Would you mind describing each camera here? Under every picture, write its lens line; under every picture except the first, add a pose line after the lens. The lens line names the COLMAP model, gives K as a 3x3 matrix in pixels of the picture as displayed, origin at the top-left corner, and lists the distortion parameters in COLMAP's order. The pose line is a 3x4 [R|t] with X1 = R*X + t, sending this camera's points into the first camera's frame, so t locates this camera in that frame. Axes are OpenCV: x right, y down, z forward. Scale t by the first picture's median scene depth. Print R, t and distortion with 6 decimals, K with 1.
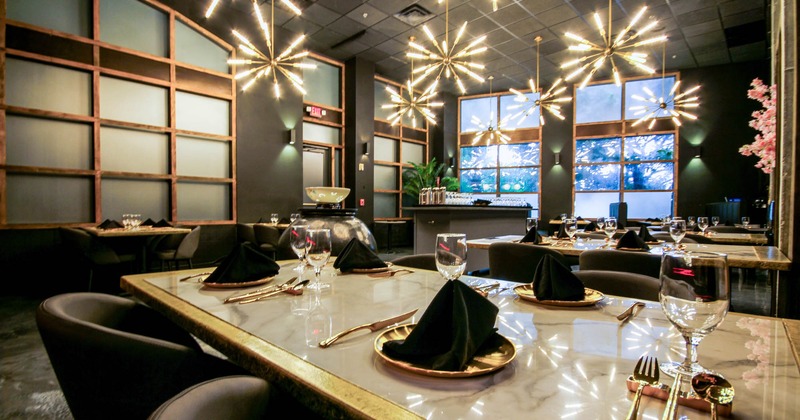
lens RADIAL K [[363.2, 0, 400.0], [0, 363.2, 210.0], [0, 0, 1]] dist [0.000051, -0.000107]
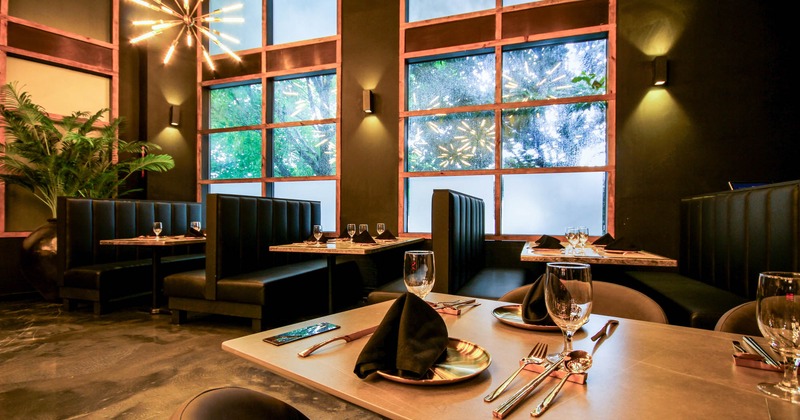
lens RADIAL K [[377.8, 0, 400.0], [0, 377.8, 210.0], [0, 0, 1]] dist [0.001347, 0.000119]
pose [[0.998621, 0.003275, 0.052398, 0.456601], [-0.002655, 0.999926, -0.011909, -0.000069], [-0.052433, 0.011753, 0.998555, 0.534928]]
